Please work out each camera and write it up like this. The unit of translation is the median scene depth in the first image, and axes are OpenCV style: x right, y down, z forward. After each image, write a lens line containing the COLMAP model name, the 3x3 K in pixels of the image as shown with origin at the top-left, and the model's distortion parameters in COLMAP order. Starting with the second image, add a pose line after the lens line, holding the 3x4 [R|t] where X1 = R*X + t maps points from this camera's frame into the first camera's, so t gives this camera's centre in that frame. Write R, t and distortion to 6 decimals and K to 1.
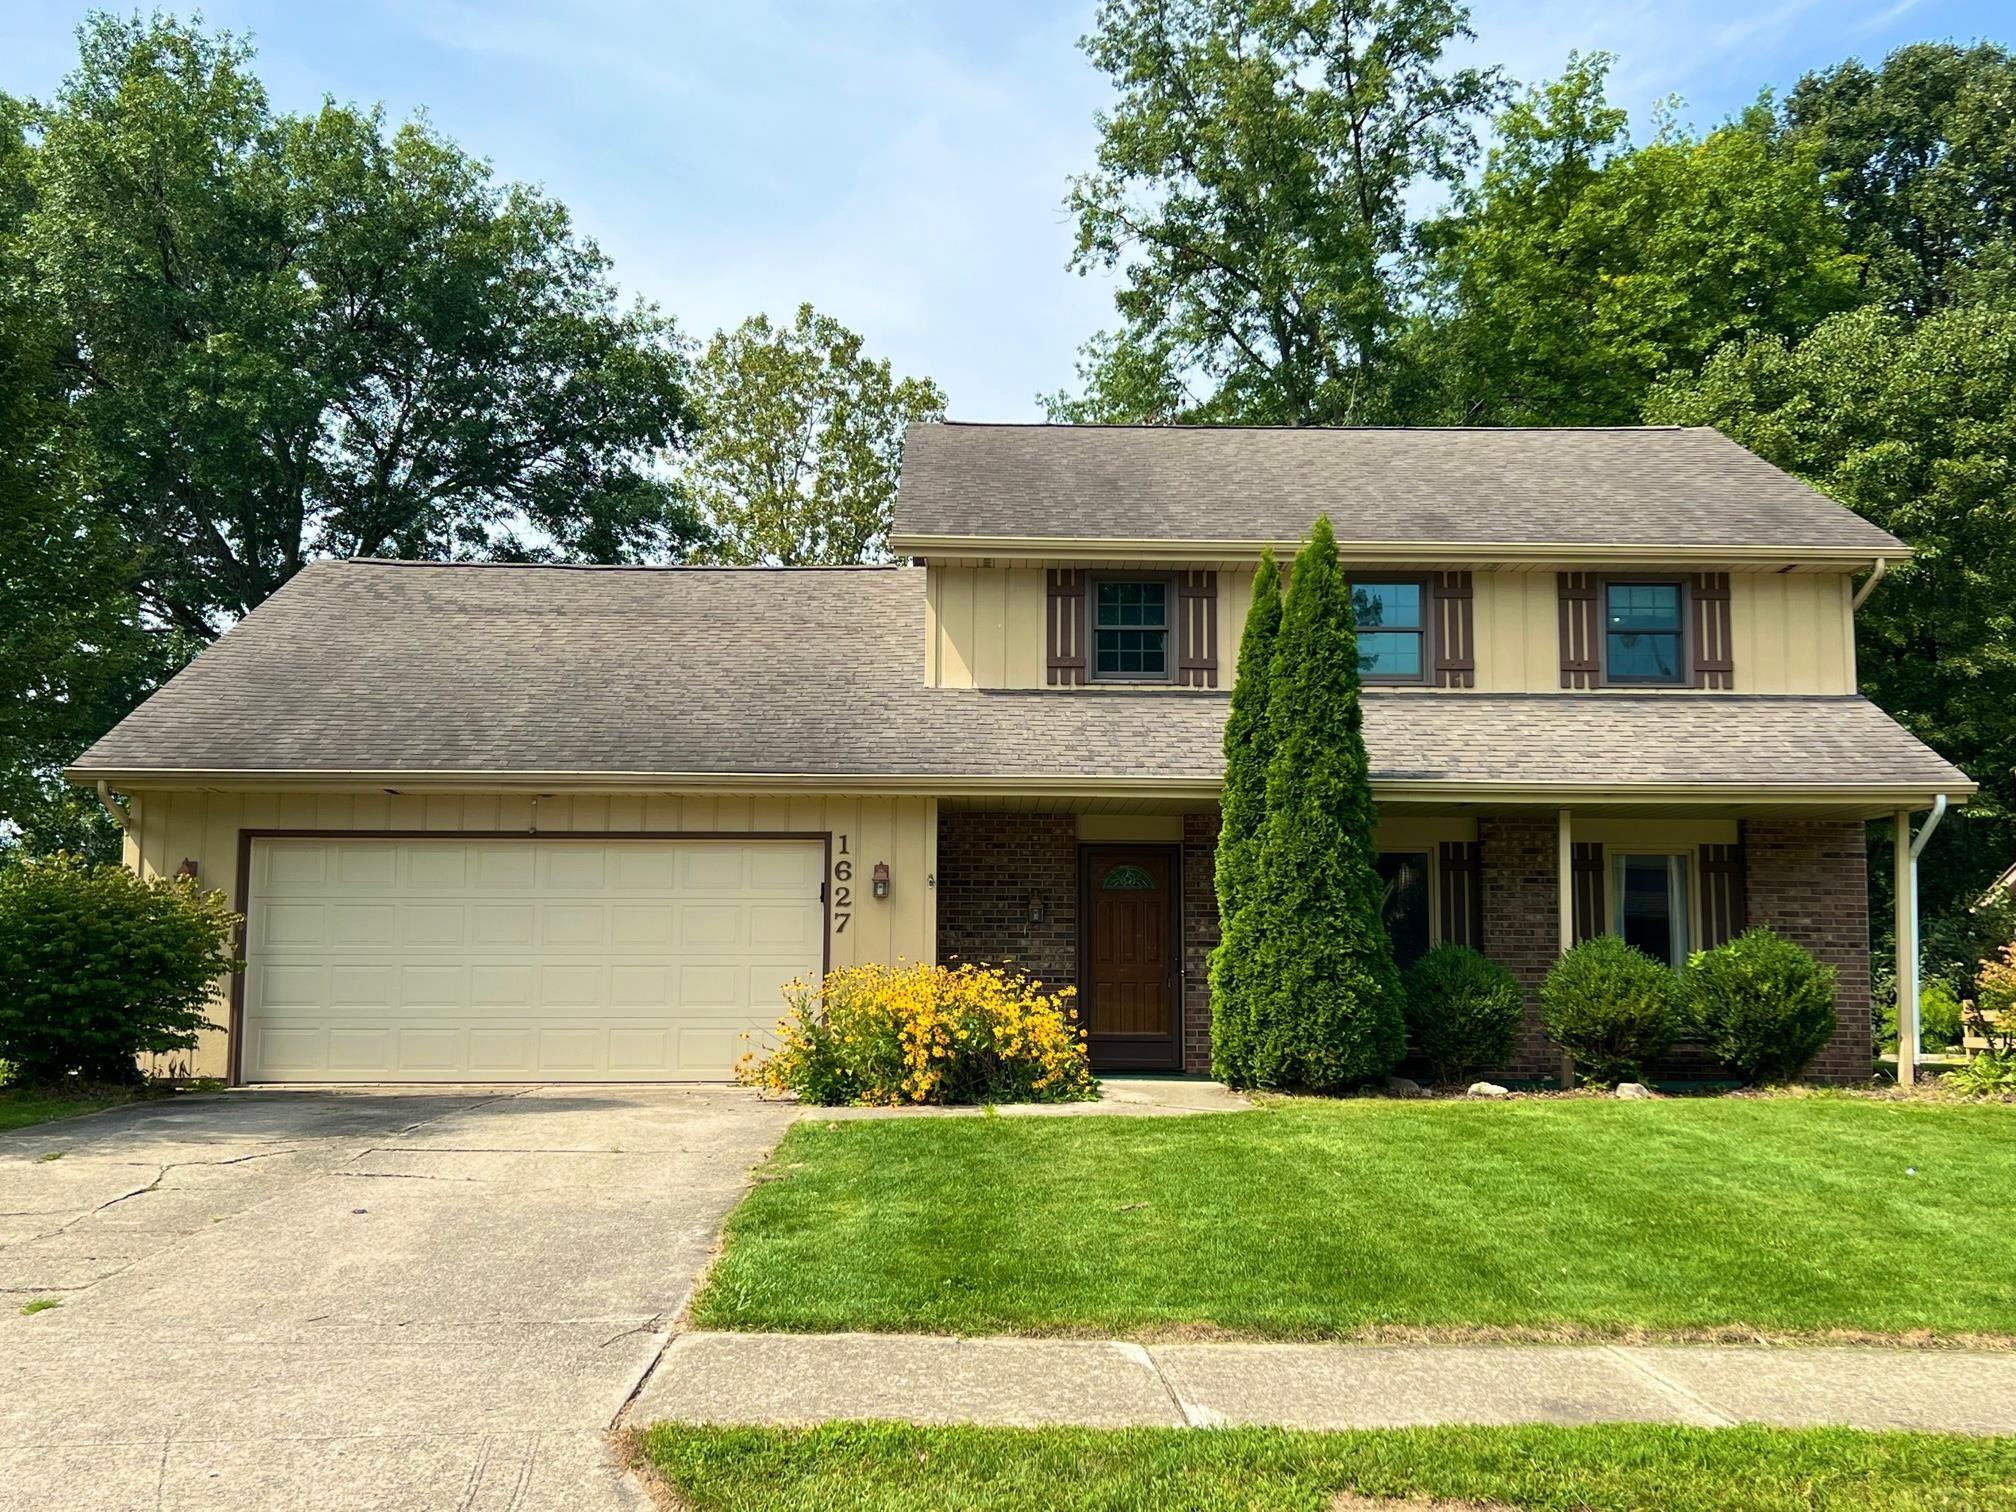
lens RADIAL K [[2013.1, 0, 1008.0], [0, 2013.1, 756.0], [0, 0, 1]] dist [0.117382, -0.296767]
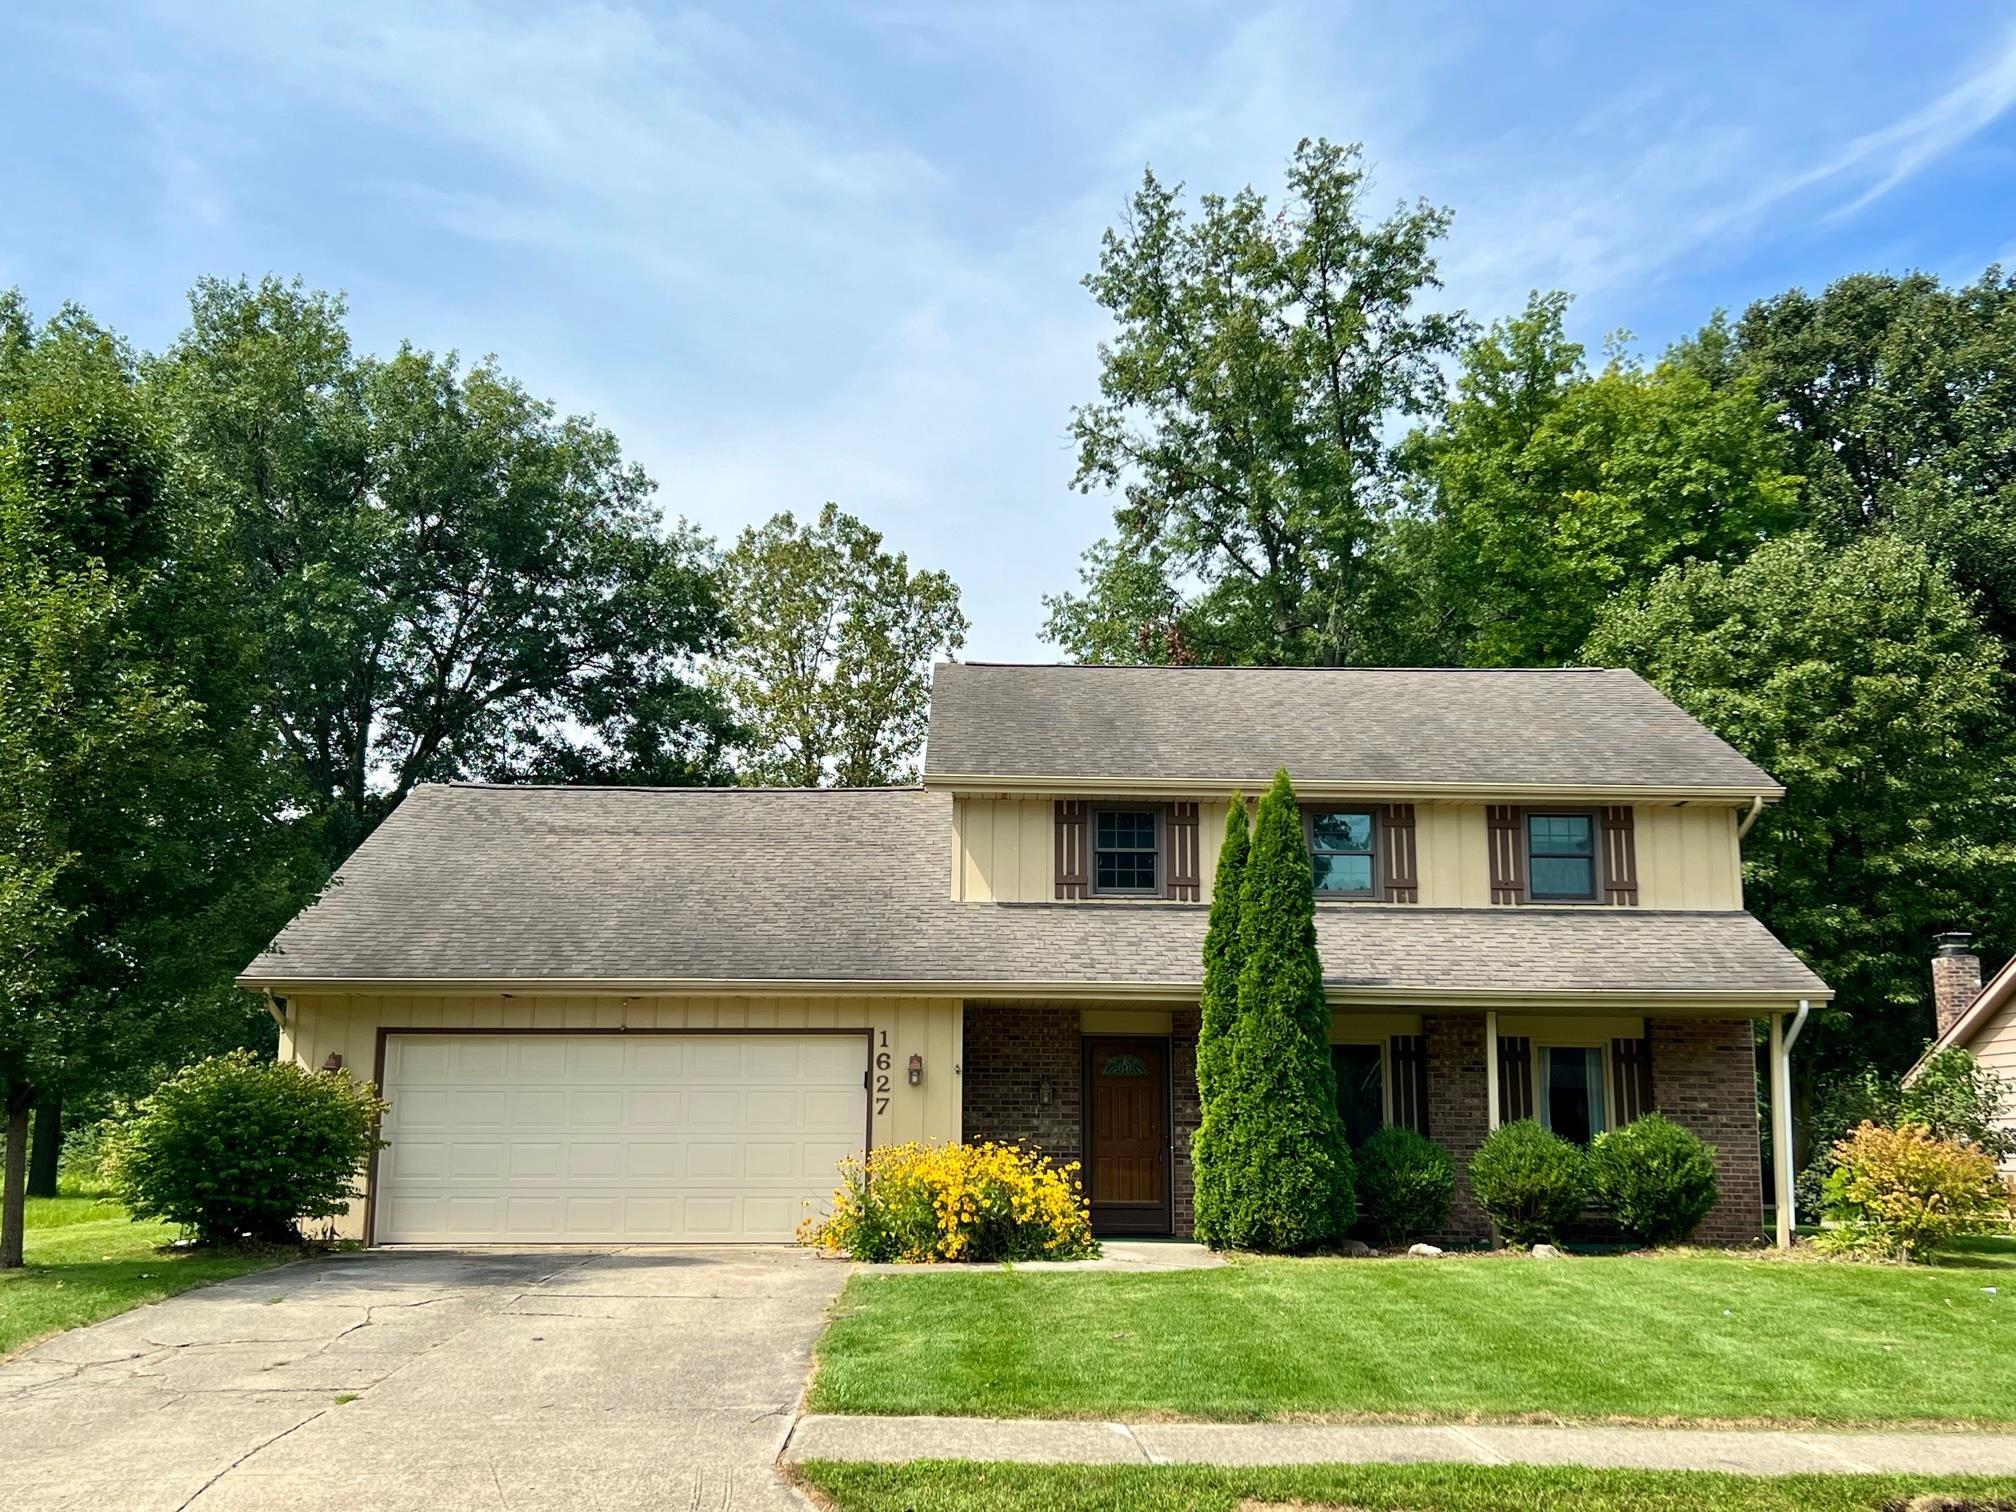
lens RADIAL K [[2013.1, 0, 1008.0], [0, 2013.1, 756.0], [0, 0, 1]] dist [0.117382, -0.296767]
pose [[0.999996, 0.000144, -0.002798, -0.004879], [-0.000366, 0.996849, -0.079322, -0.025693], [0.002777, 0.079322, 0.996845, -0.180929]]
